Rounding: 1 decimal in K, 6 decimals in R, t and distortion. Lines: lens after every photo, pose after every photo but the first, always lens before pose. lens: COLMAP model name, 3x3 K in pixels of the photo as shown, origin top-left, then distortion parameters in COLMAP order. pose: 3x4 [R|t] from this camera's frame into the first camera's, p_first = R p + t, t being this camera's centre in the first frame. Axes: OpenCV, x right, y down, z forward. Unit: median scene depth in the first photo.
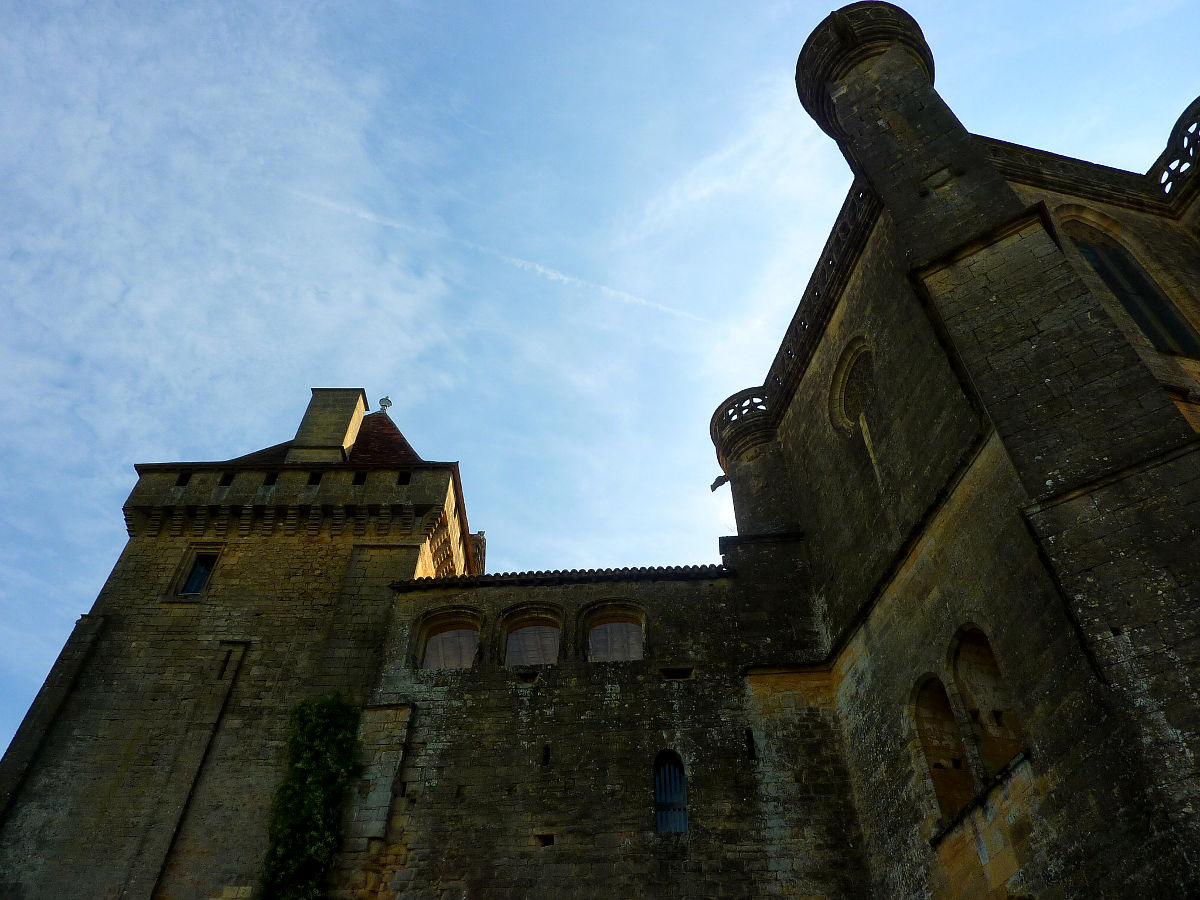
lens RADIAL K [[886.2, 0, 600.0], [0, 886.2, 450.0], [0, 0, 1]] dist [-0.025920, -0.000666]
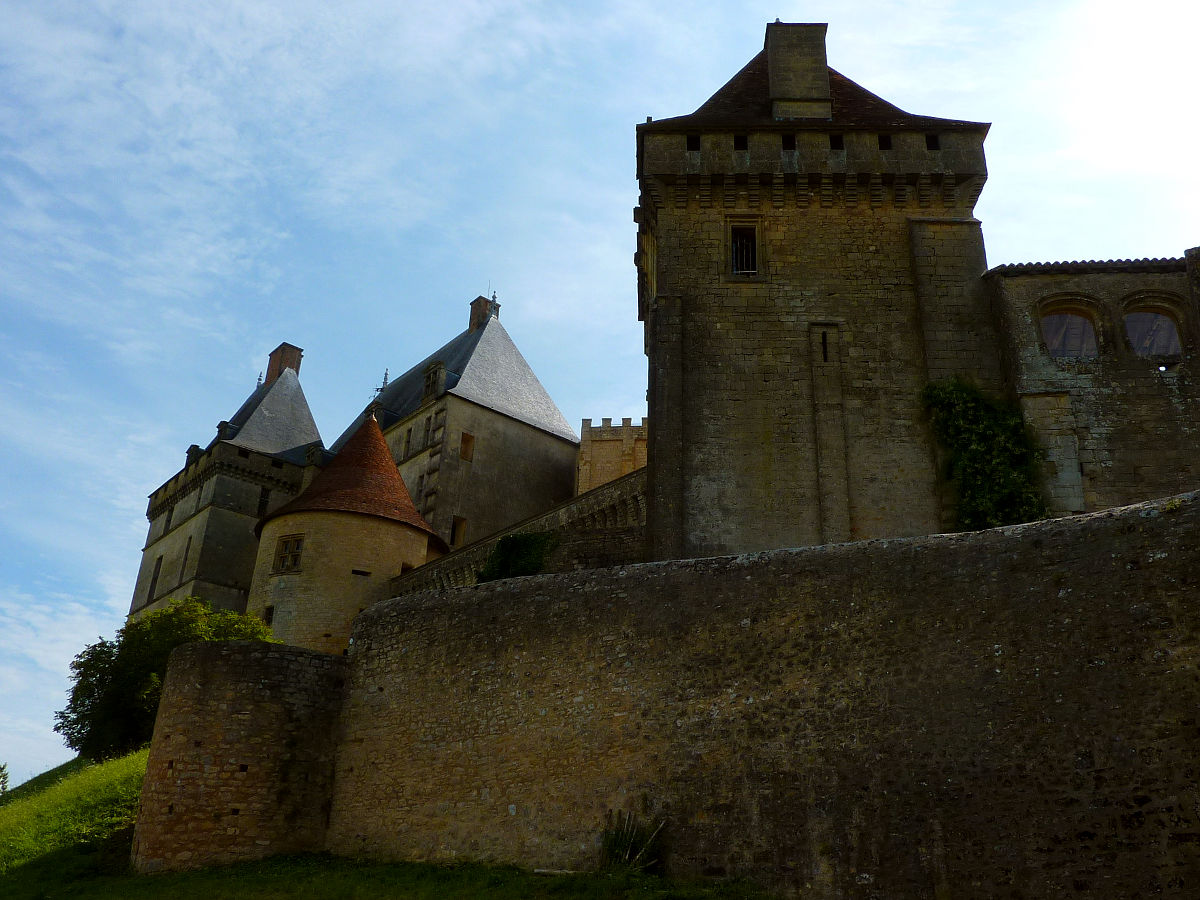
lens RADIAL K [[988.1, 0, 608.2], [0, 988.1, 461.9], [0, 0, 1]] dist [0.000013, -0.077958]
pose [[0.999621, 0.008970, -0.026026, -0.635523], [0.002627, 0.910024, 0.414547, -0.109481], [0.027403, -0.414458, 0.909656, -0.106806]]
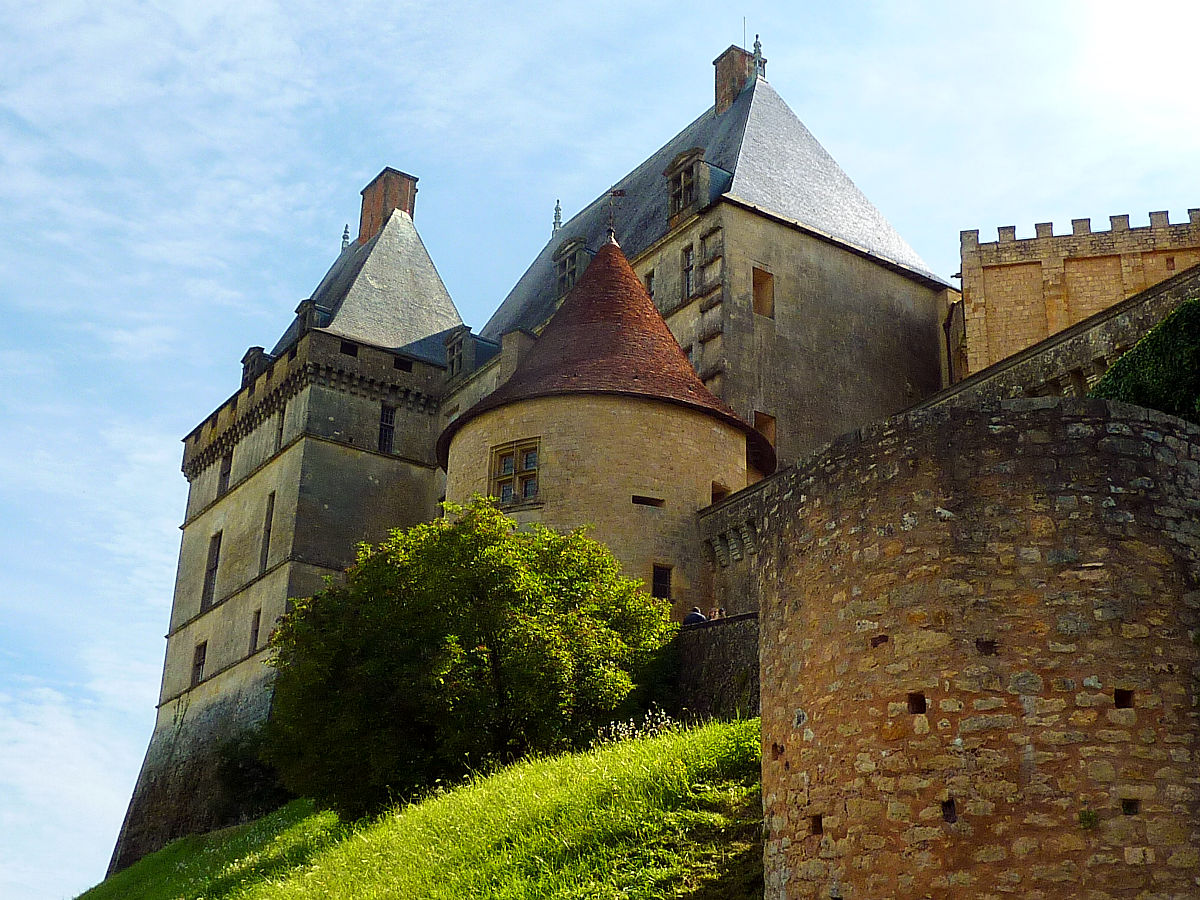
lens RADIAL K [[1577.0, 0, 600.0], [0, 1577.0, 450.0], [0, 0, 1]] dist [-0.020811, -0.013987]
pose [[0.987834, -0.049091, -0.147560, -1.034460], [0.108889, 0.895789, 0.430935, 0.142578], [0.111027, -0.441760, 0.890236, 0.080664]]
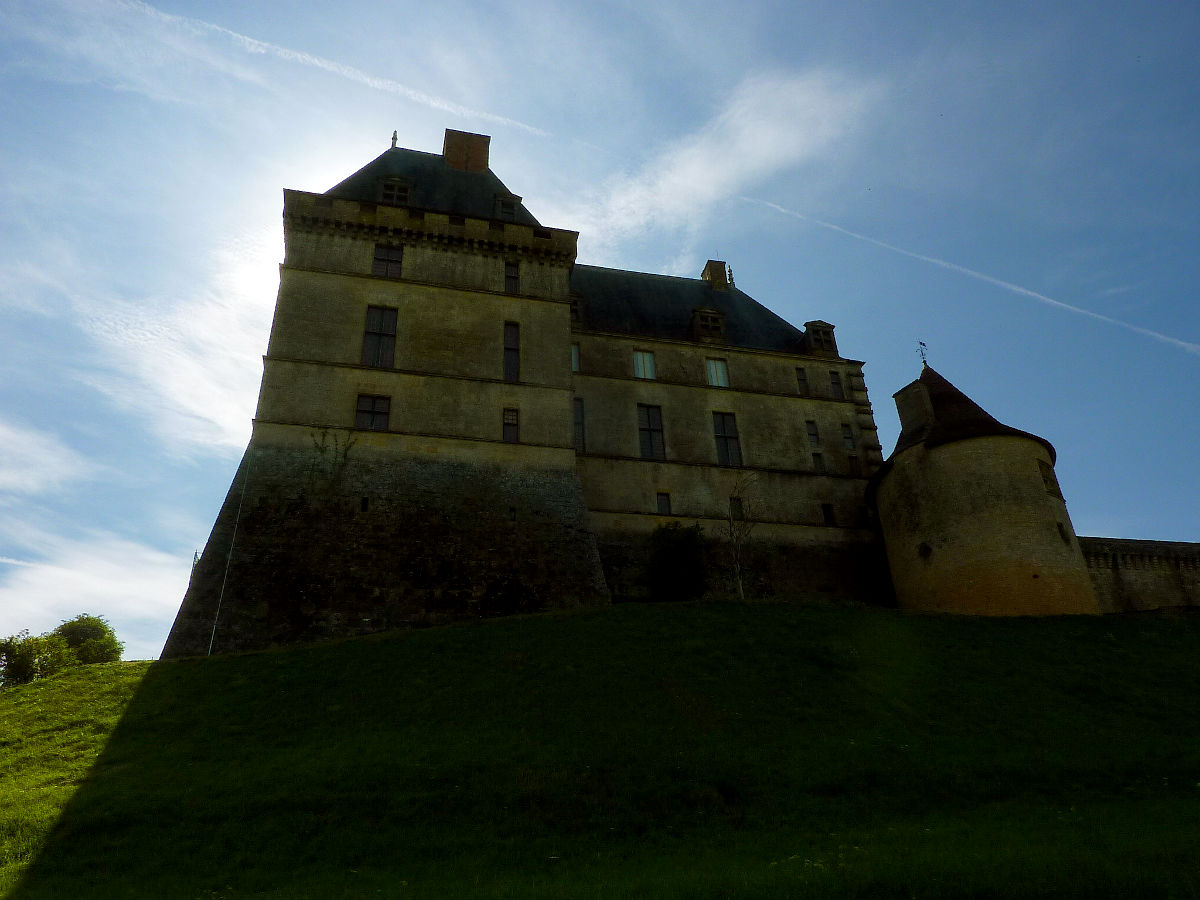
lens RADIAL K [[886.2, 0, 600.0], [0, 886.2, 450.0], [0, 0, 1]] dist [-0.025920, -0.000666]
pose [[0.479529, 0.415500, 0.772924, -3.724388], [-0.632240, 0.774399, -0.024045, 1.777994], [-0.608543, -0.477144, 0.634042, 1.279215]]
